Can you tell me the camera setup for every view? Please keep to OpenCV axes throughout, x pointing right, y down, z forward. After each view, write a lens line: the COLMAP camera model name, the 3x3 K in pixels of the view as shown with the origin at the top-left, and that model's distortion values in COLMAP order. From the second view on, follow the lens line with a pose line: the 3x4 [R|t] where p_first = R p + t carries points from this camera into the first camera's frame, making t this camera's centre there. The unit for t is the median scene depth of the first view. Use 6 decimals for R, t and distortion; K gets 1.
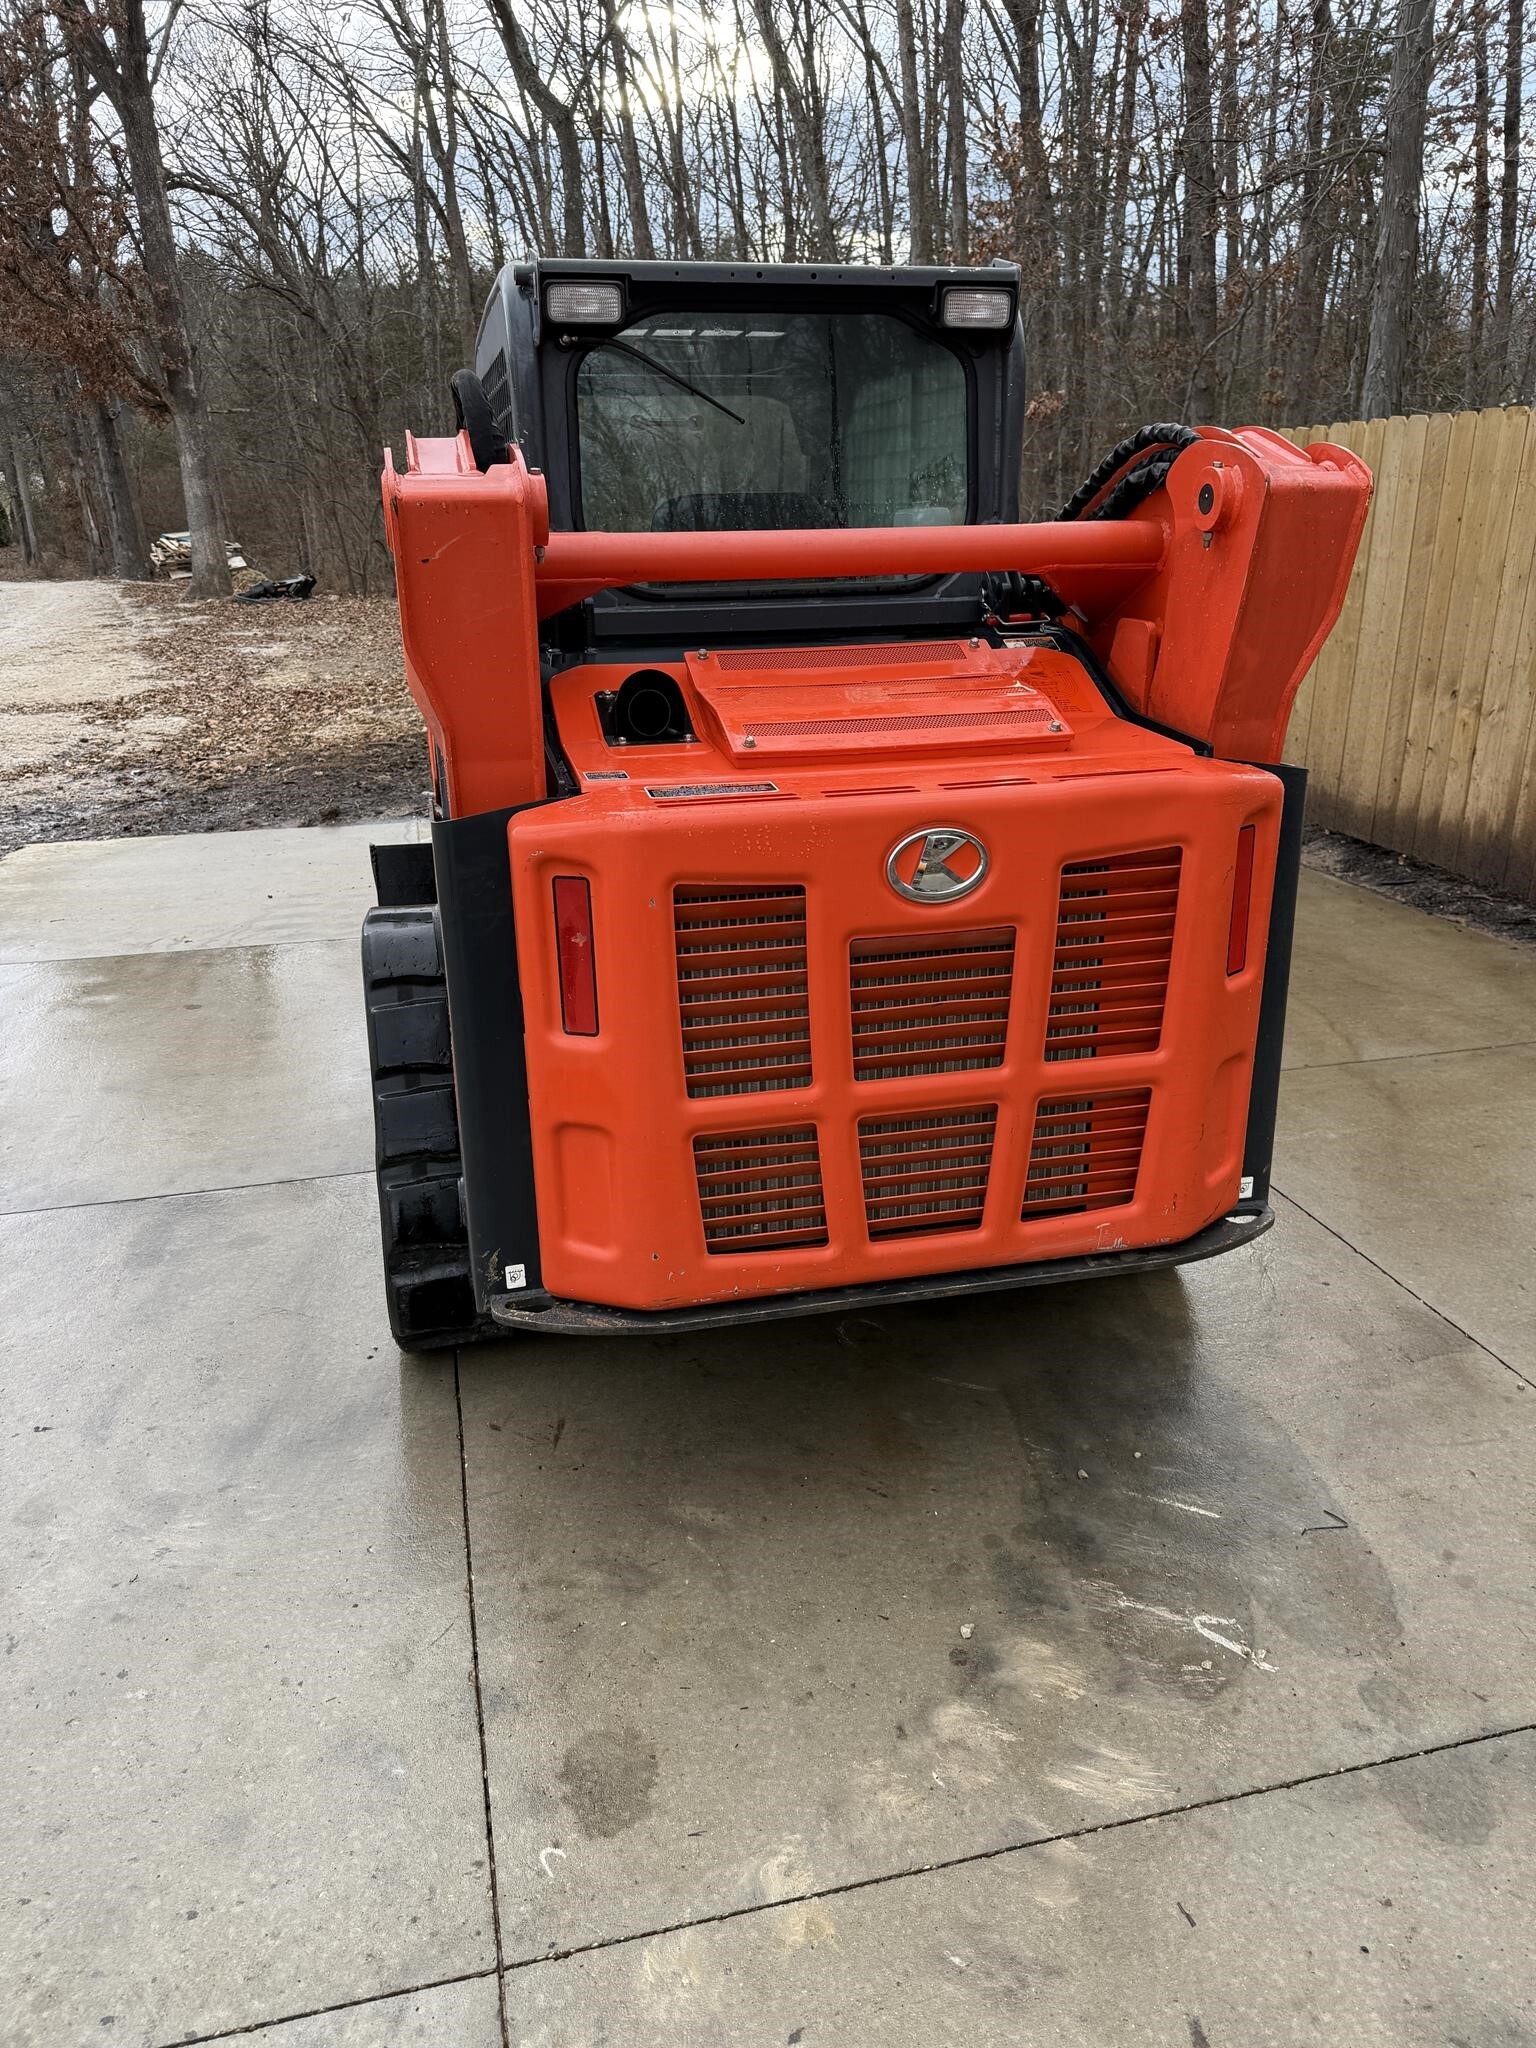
lens RADIAL K [[1444.7, 0, 735.3], [0, 1444.7, 1015.6], [0, 0, 1]] dist [0.078039, -0.118000]
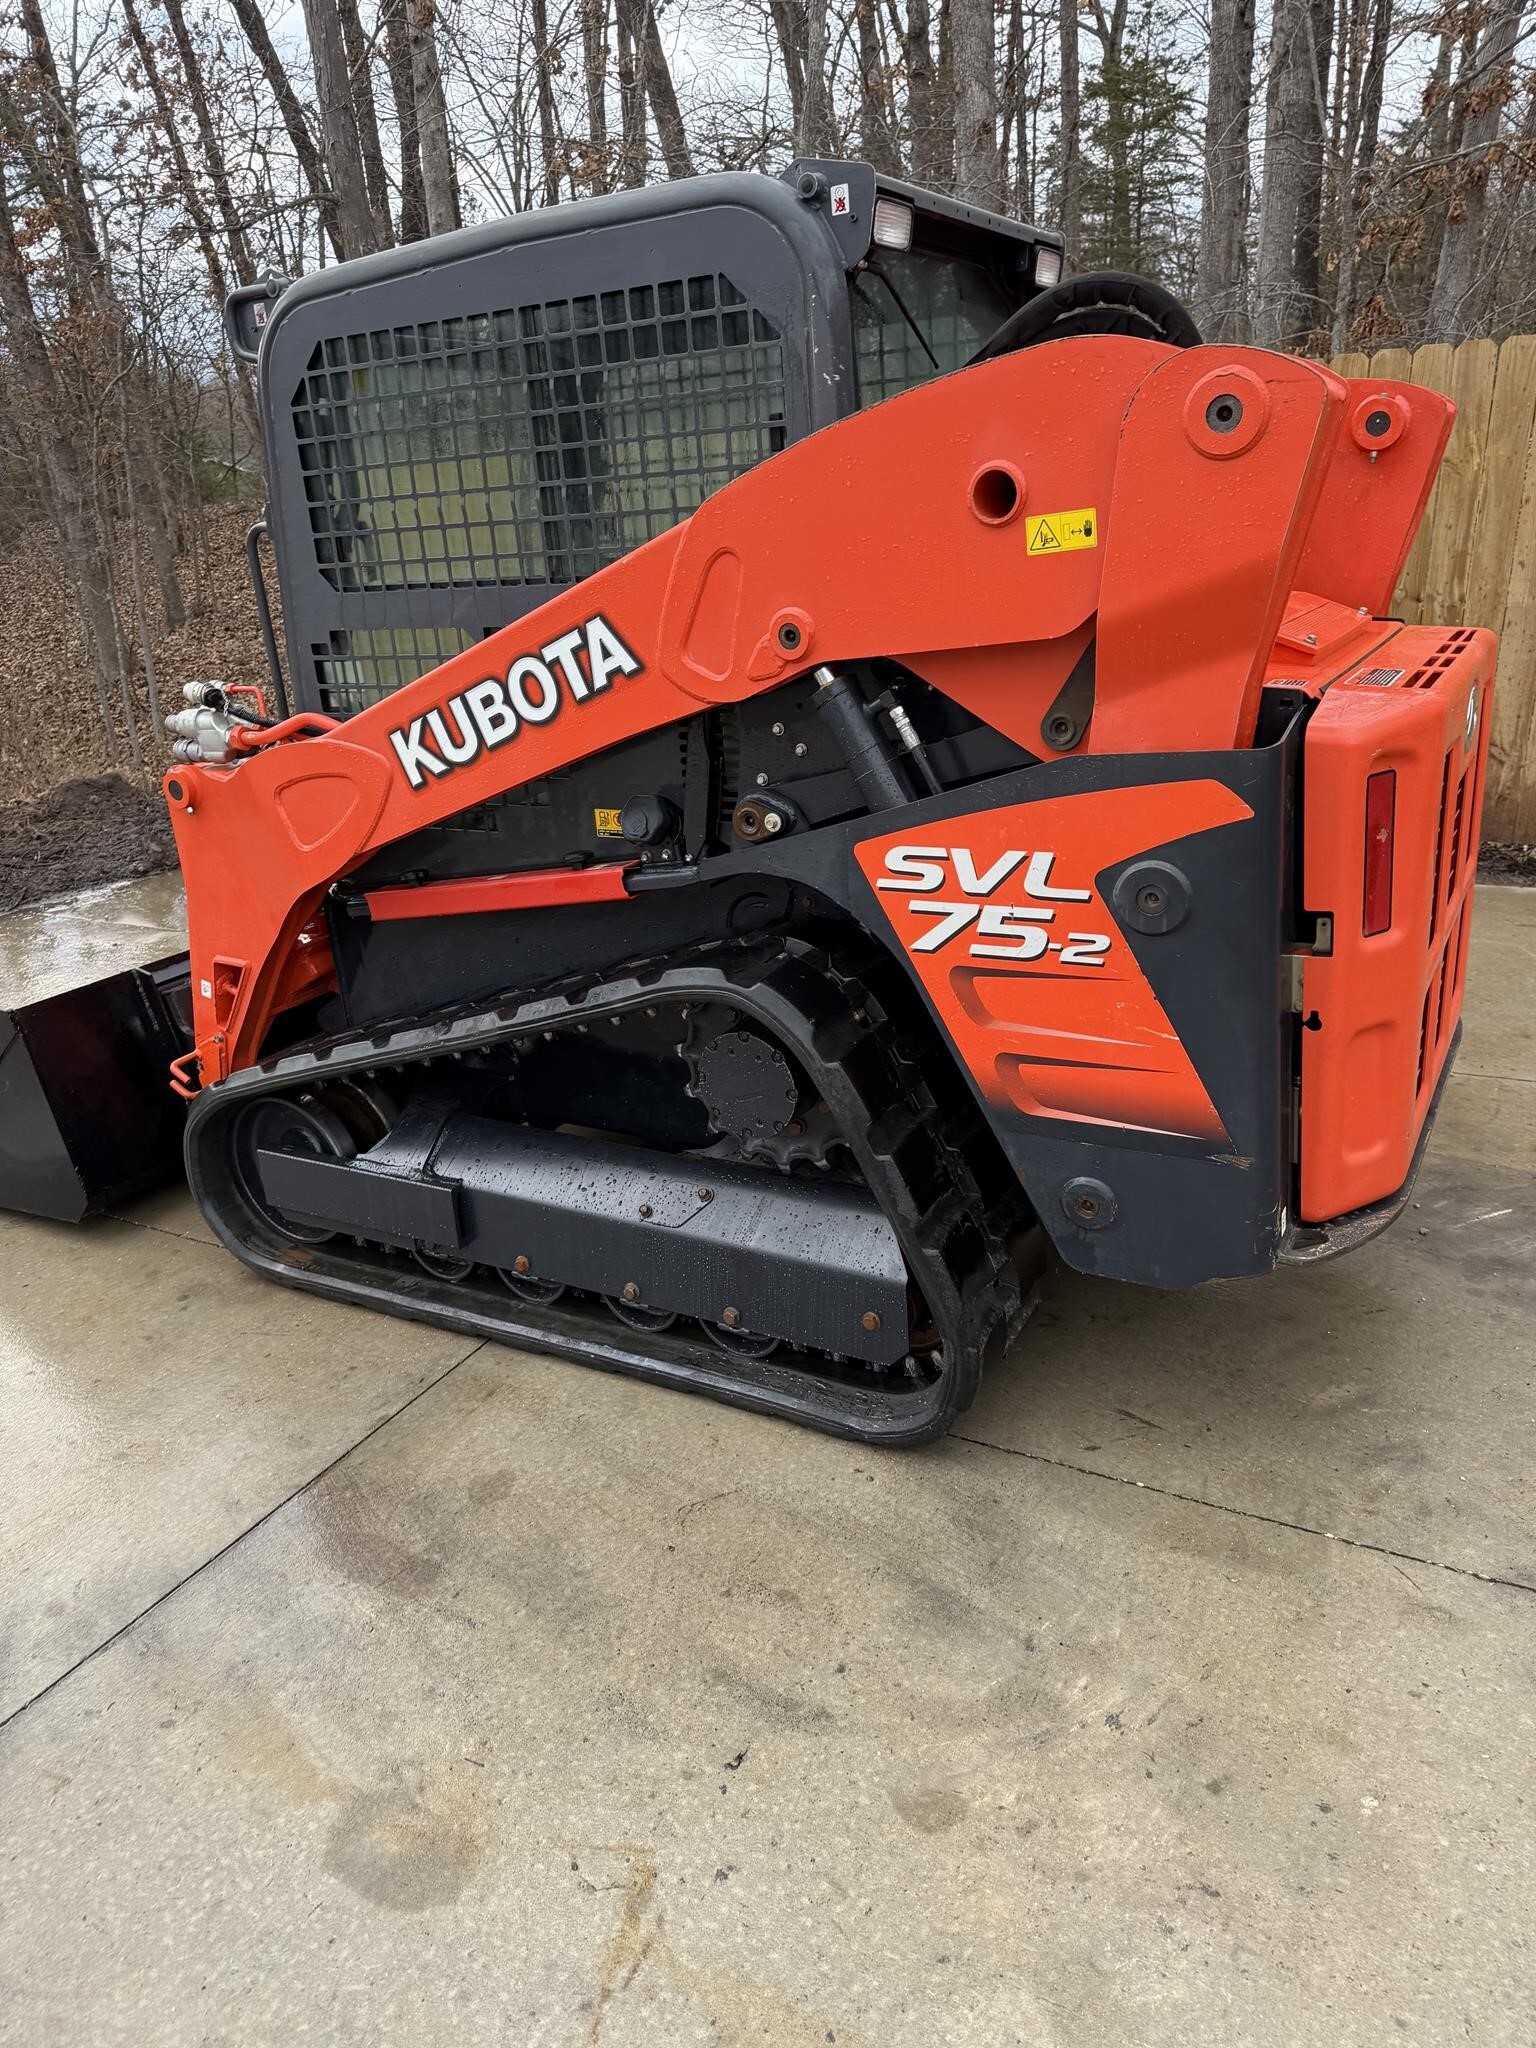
lens RADIAL K [[1430.3, 0, 772.9], [0, 1430.3, 1051.1], [0, 0, 1]] dist [0.209861, -0.376992]
pose [[0.664283, -0.285674, 0.690737, -1.003894], [0.300067, 0.948274, 0.103611, -0.126640], [-0.684607, 0.138440, 0.715644, 0.517223]]
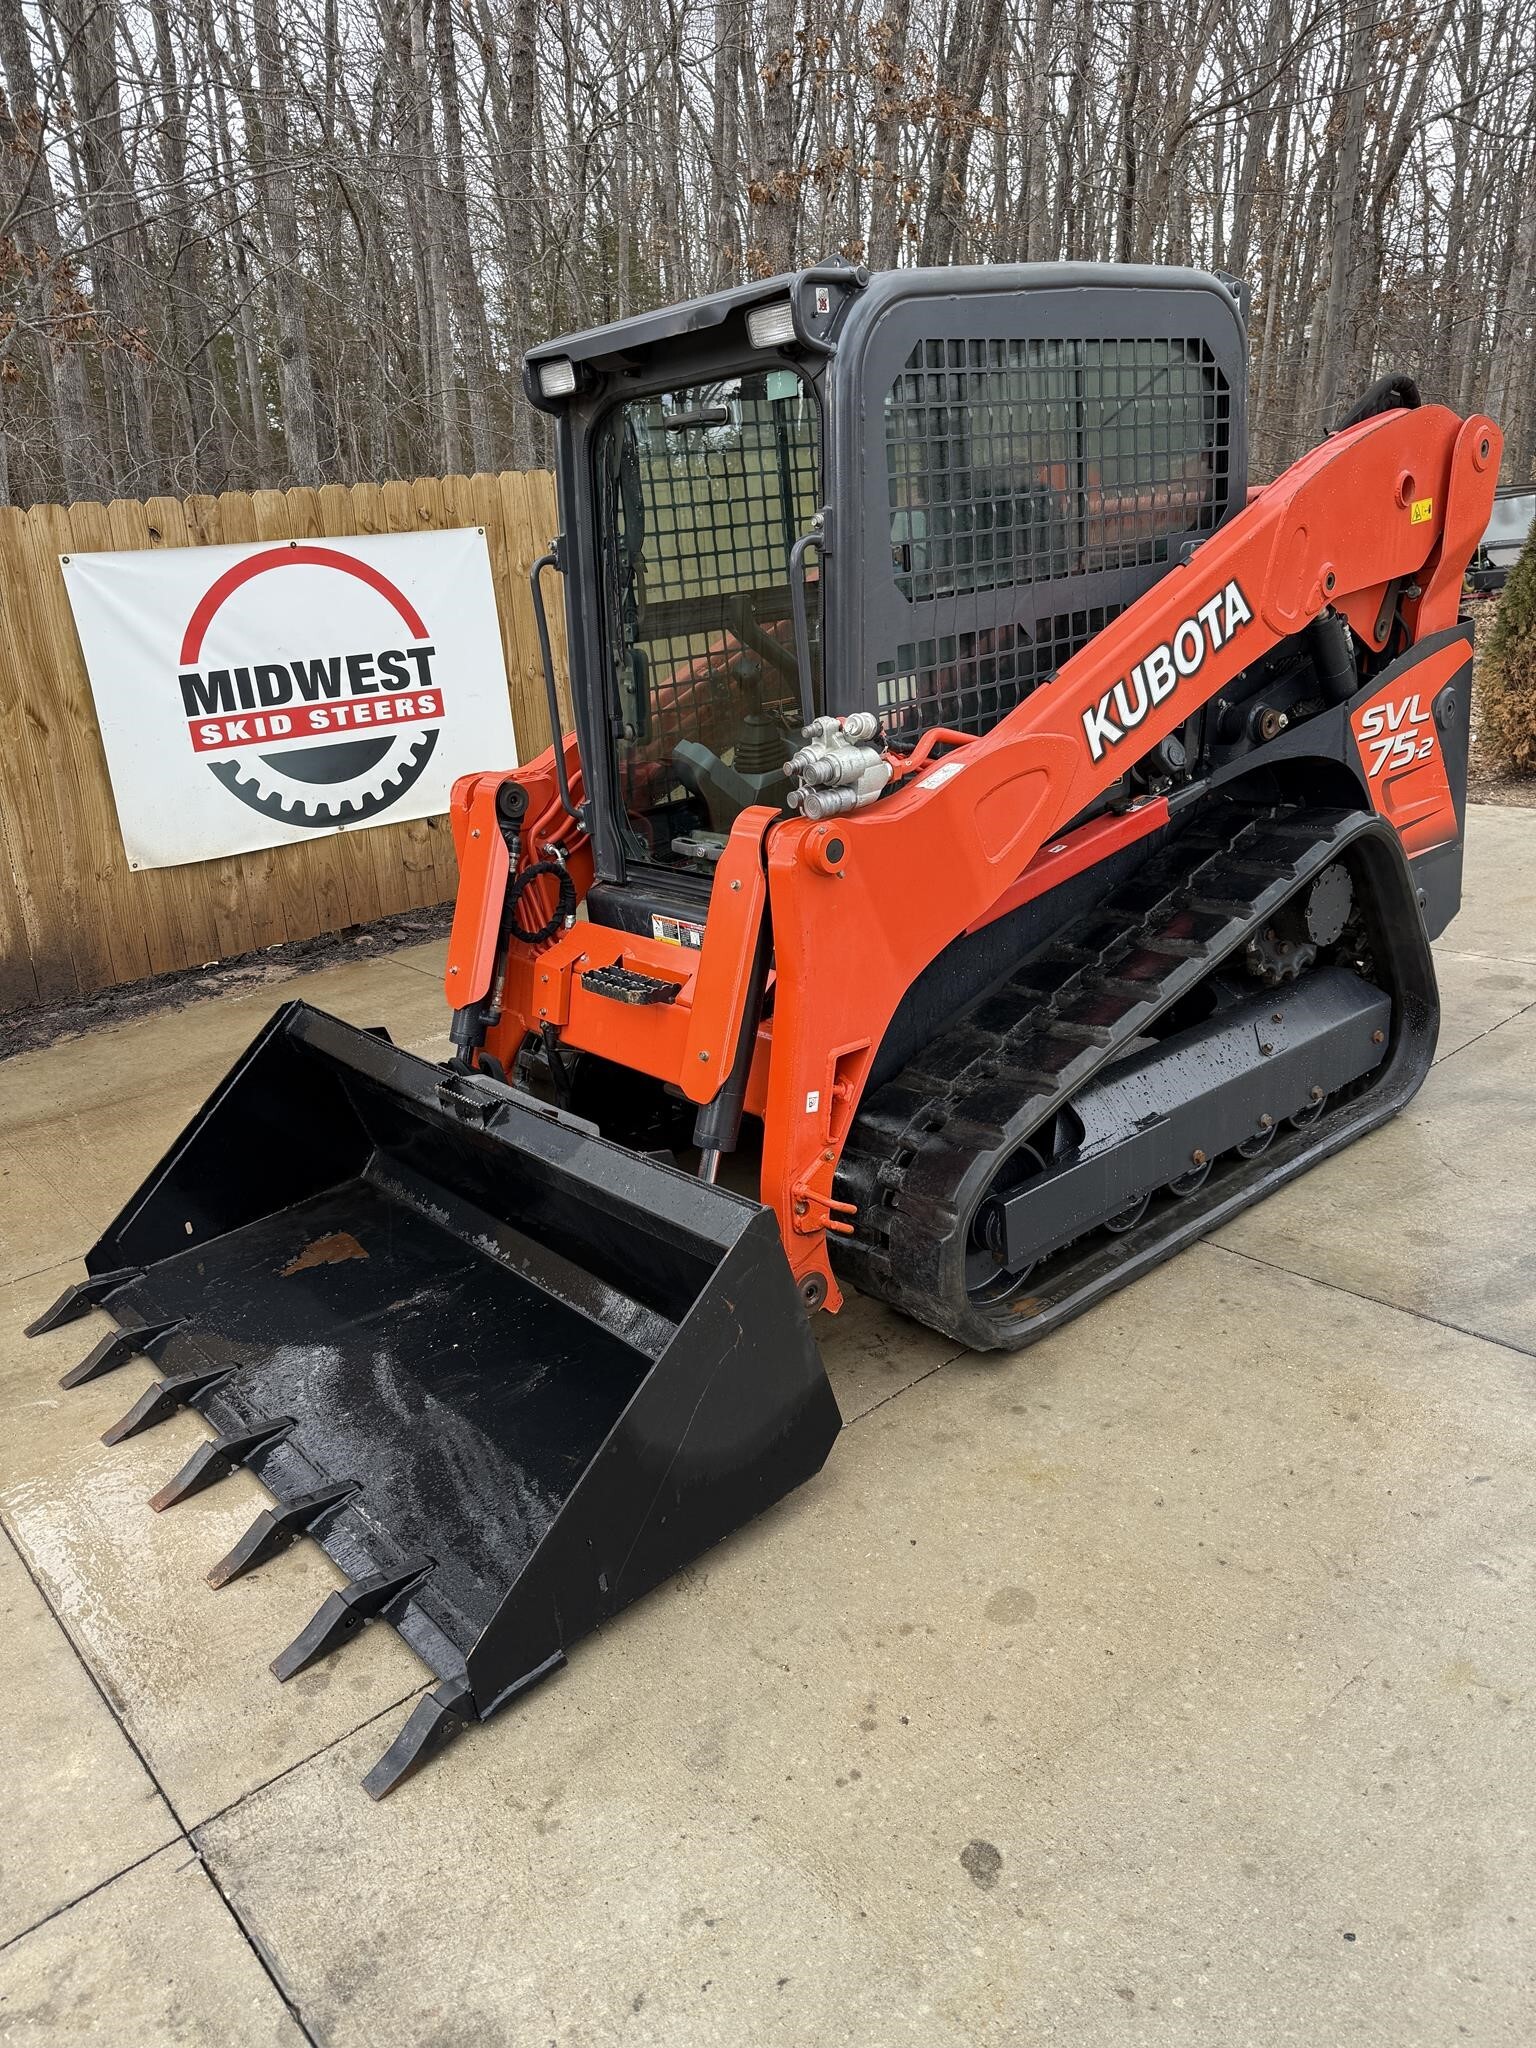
lens RADIAL K [[1385.5, 0, 761.9], [0, 1385.5, 1049.3], [0, 0, 1]] dist [0.048131, -0.052460]
pose [[-0.464780, -0.246194, 0.850511, -1.272152], [0.390413, 0.805164, 0.446417, -0.745338], [-0.794706, 0.539536, -0.278107, 2.235707]]
